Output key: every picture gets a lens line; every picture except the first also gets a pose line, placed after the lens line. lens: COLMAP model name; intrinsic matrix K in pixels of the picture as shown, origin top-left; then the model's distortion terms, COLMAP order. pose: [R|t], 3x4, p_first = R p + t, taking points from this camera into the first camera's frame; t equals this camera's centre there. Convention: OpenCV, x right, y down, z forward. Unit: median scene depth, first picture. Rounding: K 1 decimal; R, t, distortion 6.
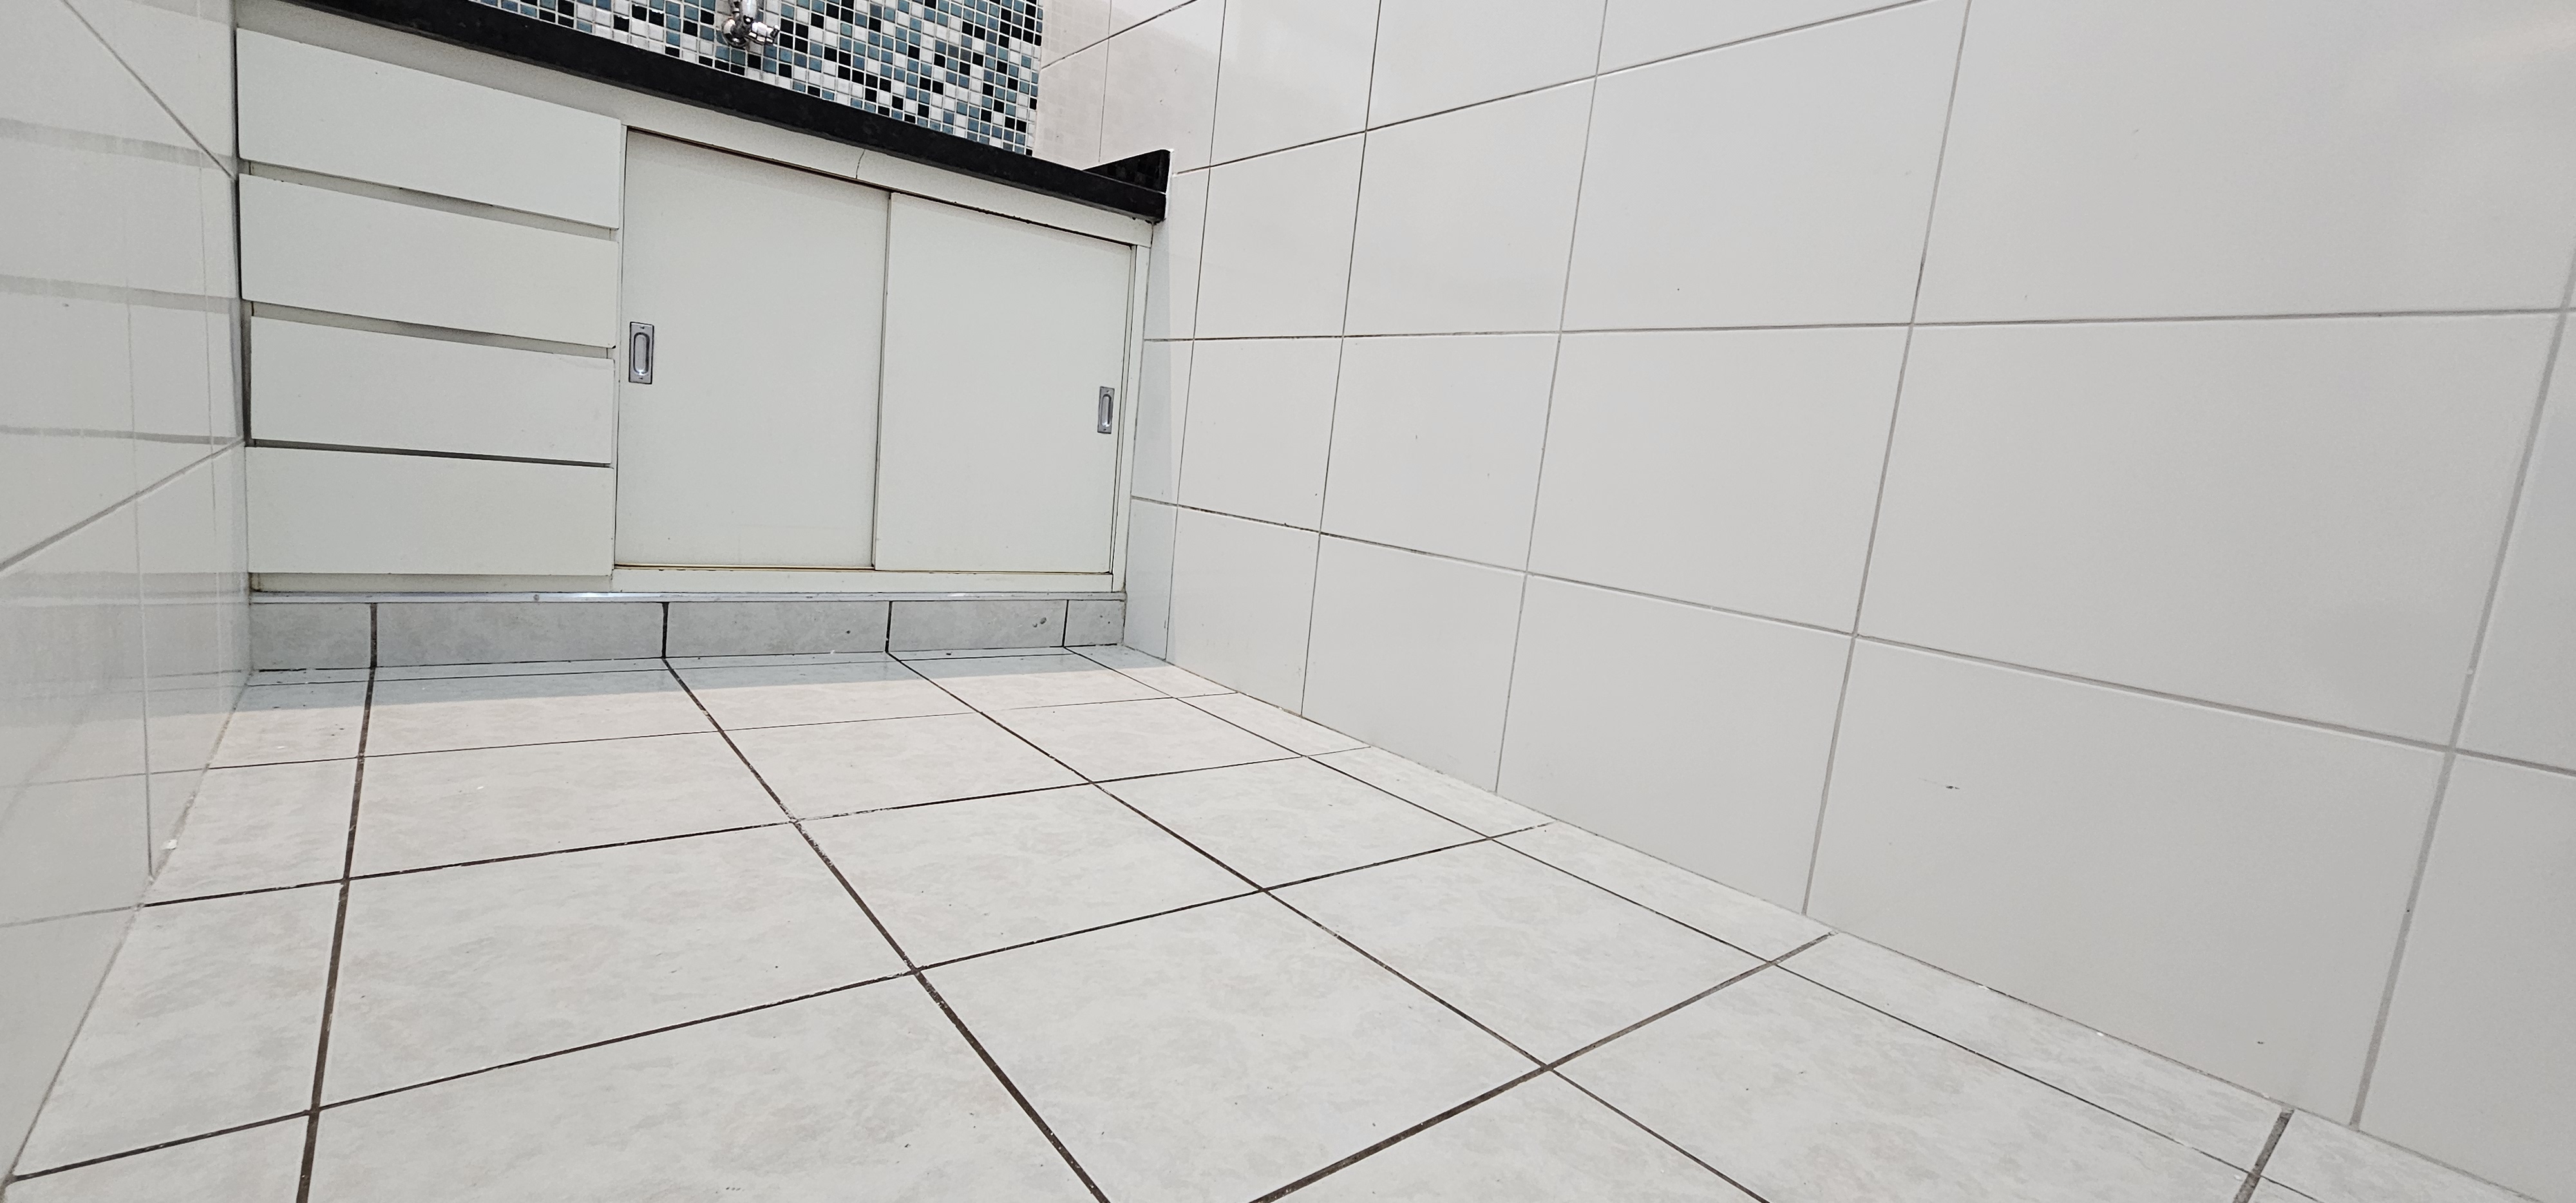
lens RADIAL K [[1051.3, 0, 1282.8], [0, 1051.3, 597.1], [0, 0, 1]] dist [-0.001308, 0.000670]
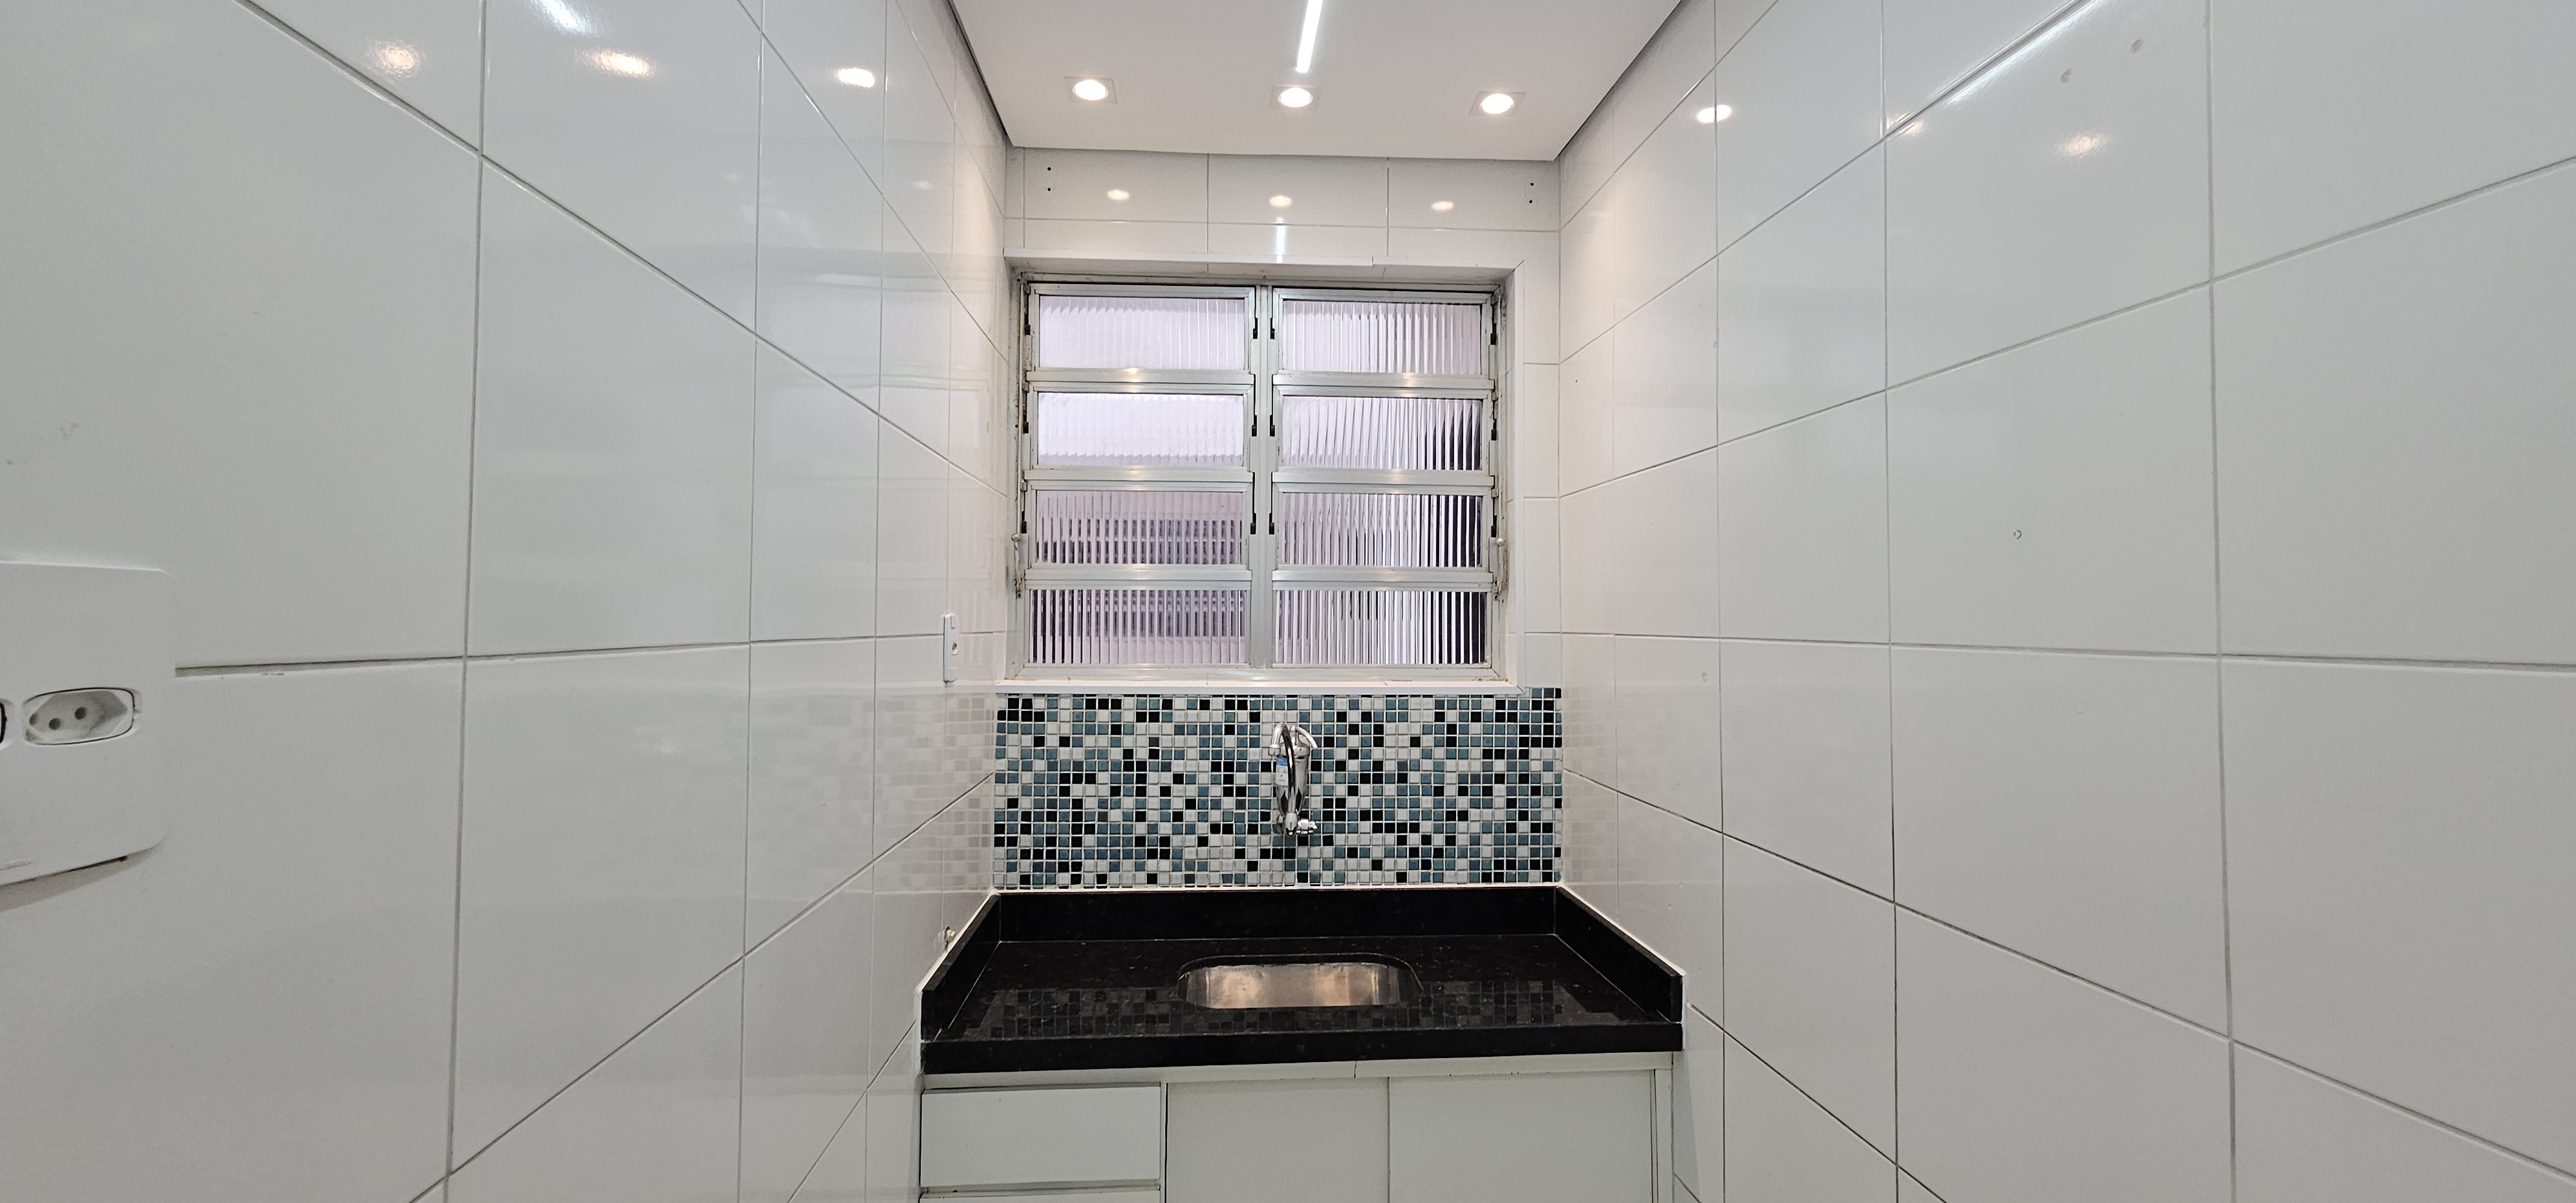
lens RADIAL K [[1051.3, 0, 1288.9], [0, 1051.3, 593.0], [0, 0, 1]] dist [-0.001308, 0.000670]
pose [[0.821060, -0.117889, -0.558536, 0.154661], [0.006443, 0.980294, -0.197437, -0.561495], [0.570805, 0.158509, 0.805641, 0.034192]]
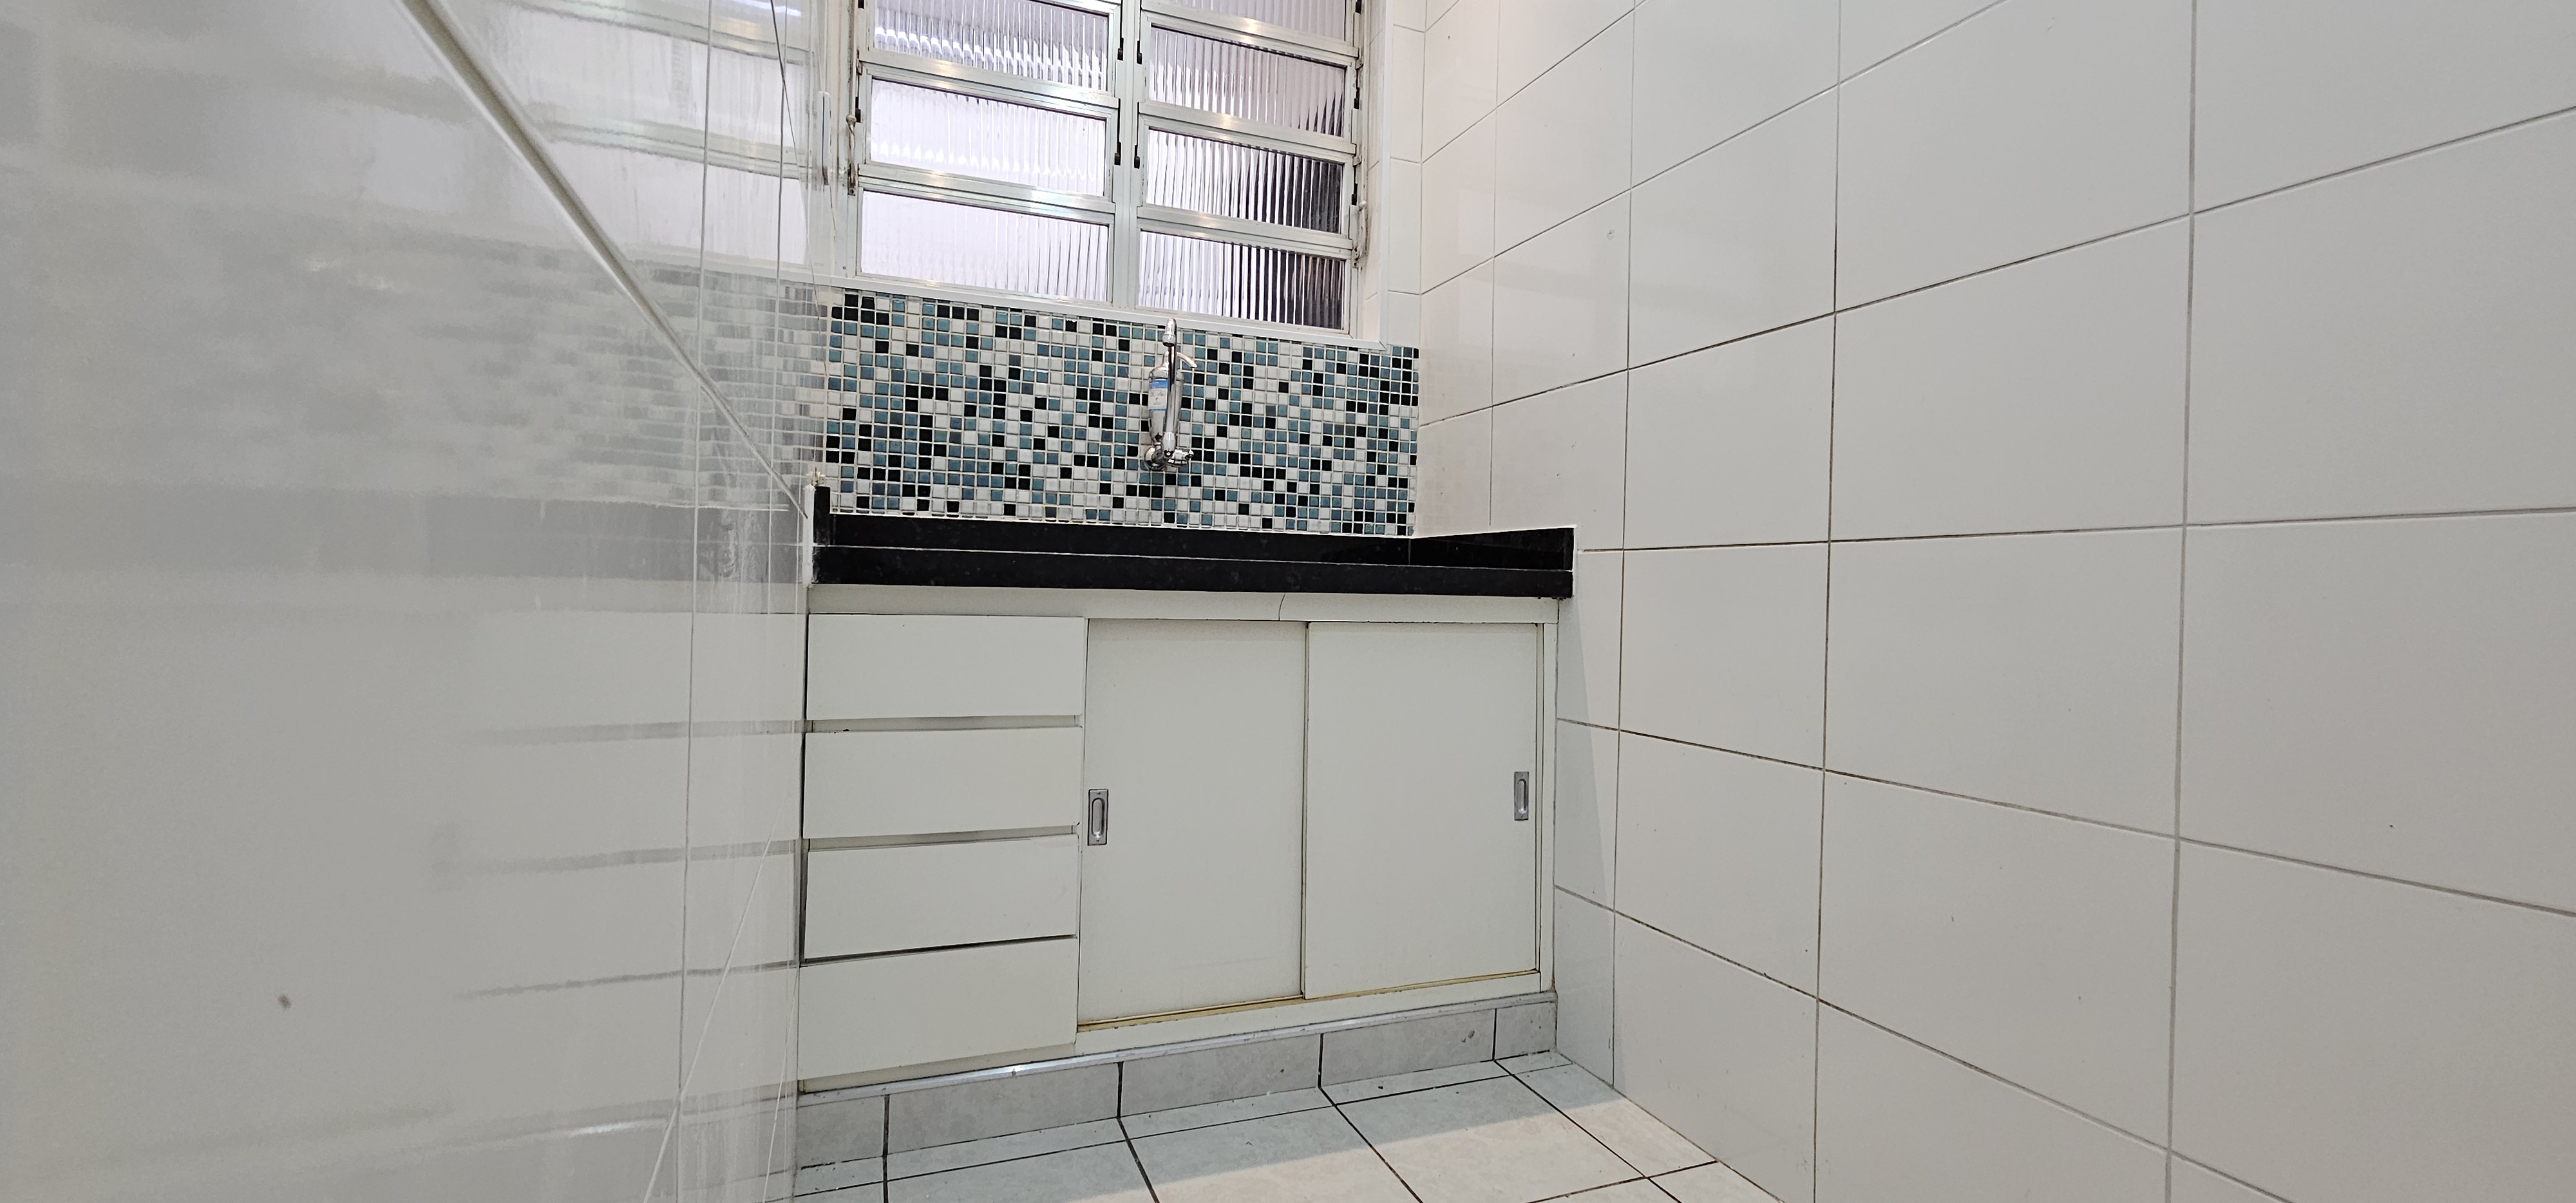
lens RADIAL K [[1051.3, 0, 1286.6], [0, 1051.3, 596.8], [0, 0, 1]] dist [-0.001308, 0.000670]
pose [[0.952170, -0.083558, -0.293922, -0.078757], [0.037808, 0.986711, -0.158026, -0.217227], [0.303220, 0.139356, 0.942676, 0.023328]]
